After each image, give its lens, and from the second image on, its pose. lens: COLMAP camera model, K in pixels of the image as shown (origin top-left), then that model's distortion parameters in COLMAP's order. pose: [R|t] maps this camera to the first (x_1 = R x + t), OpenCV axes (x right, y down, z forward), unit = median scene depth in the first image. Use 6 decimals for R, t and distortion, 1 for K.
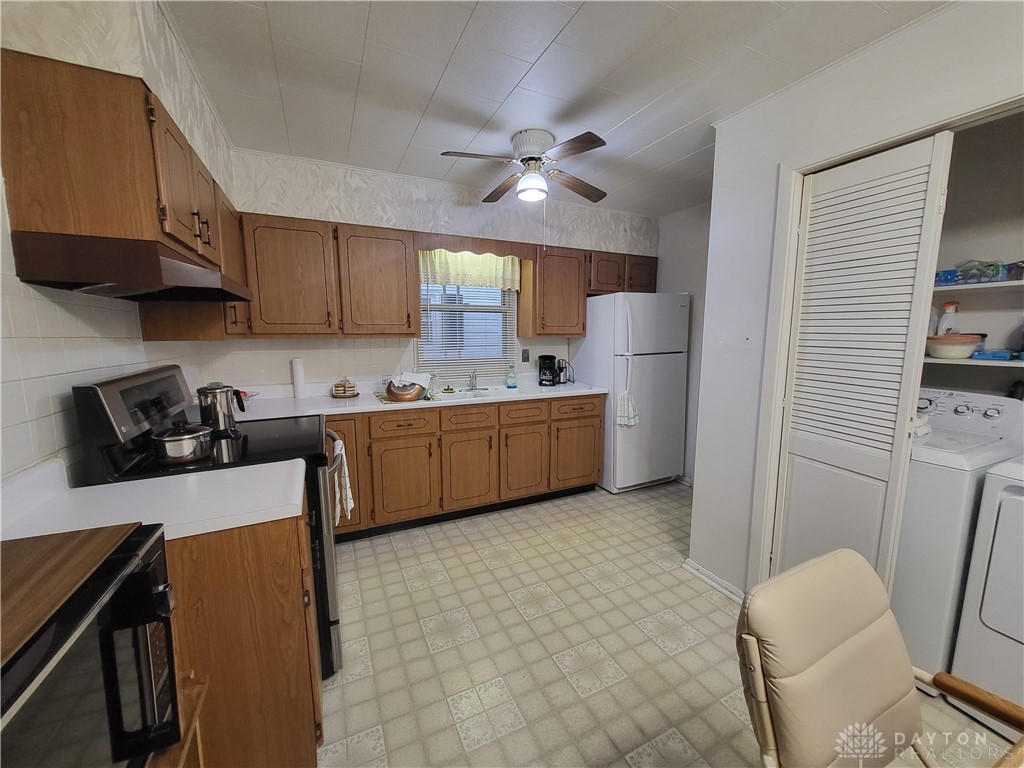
lens RADIAL K [[399.2, 0, 519.7], [0, 399.2, 387.3], [0, 0, 1]] dist [-0.000945, -0.000698]
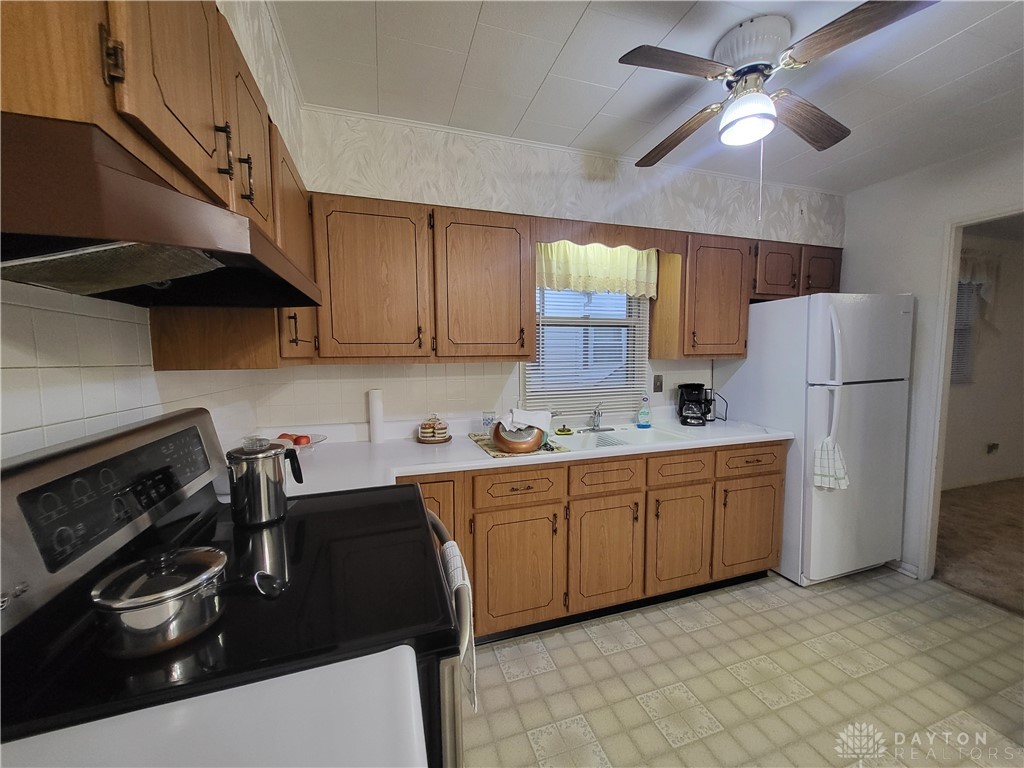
lens RADIAL K [[402.1, 0, 518.7], [0, 402.1, 385.9], [0, 0, 1]] dist [0.001822, -0.000504]
pose [[0.990796, 0.002186, -0.135344, -0.194957], [-0.009883, 0.998369, -0.056222, -0.041406], [0.135001, 0.057042, 0.989202, 0.299452]]
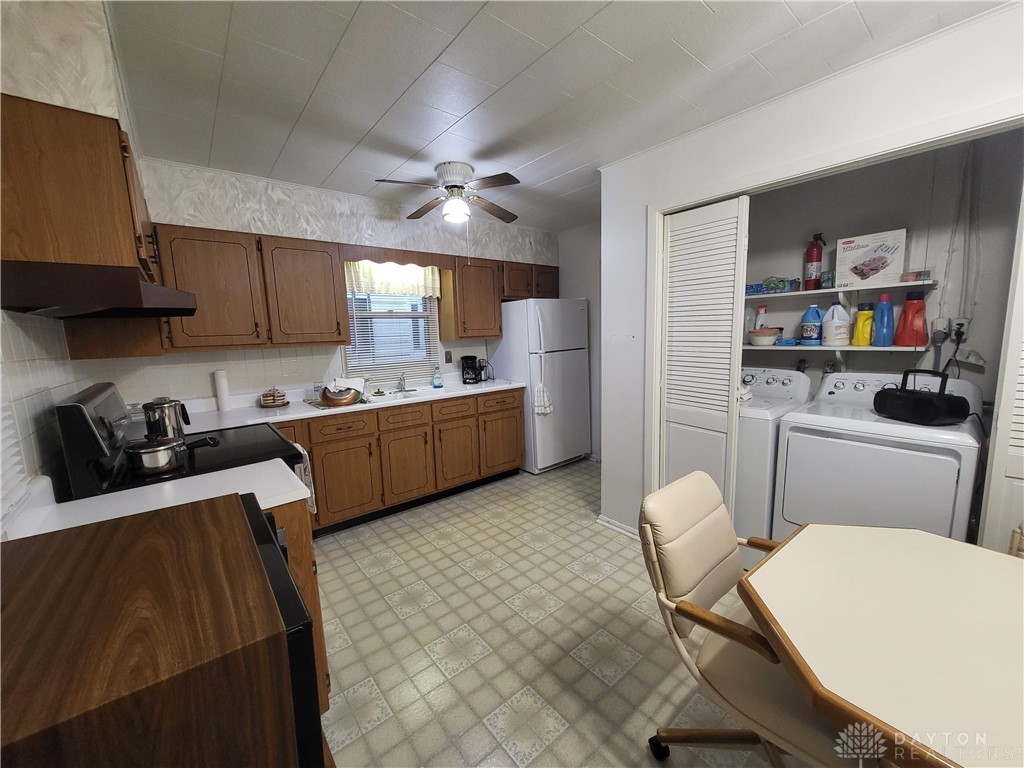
lens RADIAL K [[399.2, 0, 519.7], [0, 399.2, 387.3], [0, 0, 1]] dist [-0.000945, -0.000698]
pose [[0.970481, -0.062566, 0.232921, -0.075165], [0.062244, 0.998023, 0.008739, 0.006558], [-0.233007, 0.006017, 0.972456, -0.130918]]
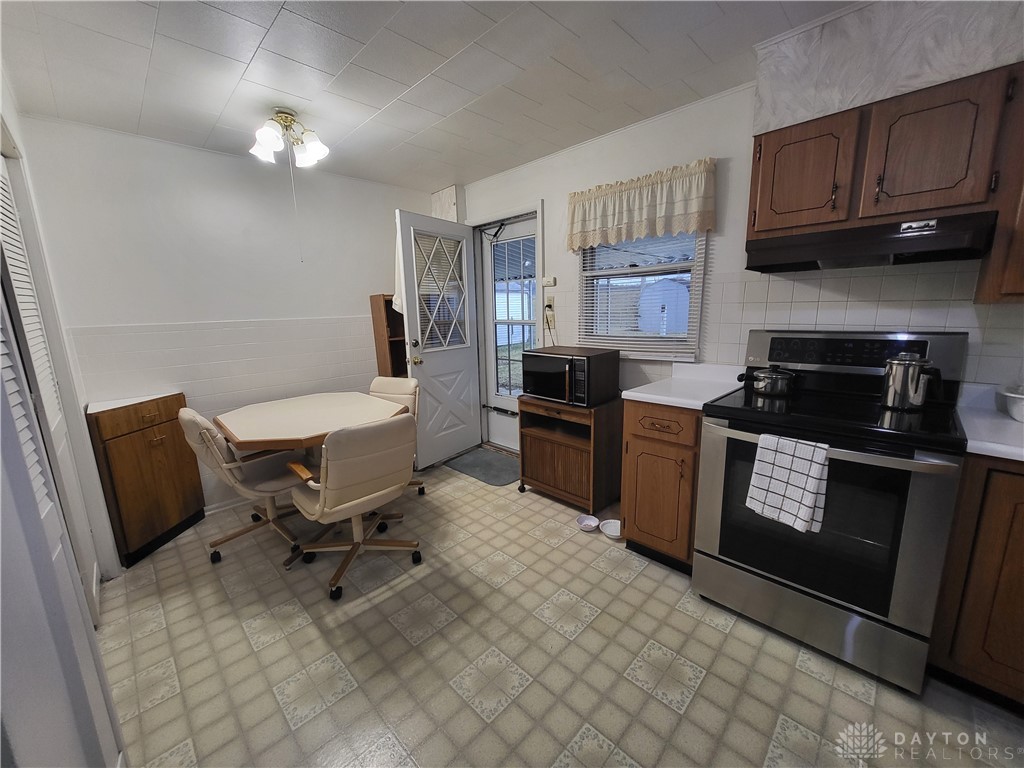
lens RADIAL K [[402.1, 0, 518.7], [0, 402.1, 385.9], [0, 0, 1]] dist [0.001822, -0.000504]
pose [[-0.942520, 0.084177, -0.323373, 0.218613], [-0.022522, 0.949545, 0.312821, -0.133460], [0.333390, 0.302124, -0.893069, 1.012414]]
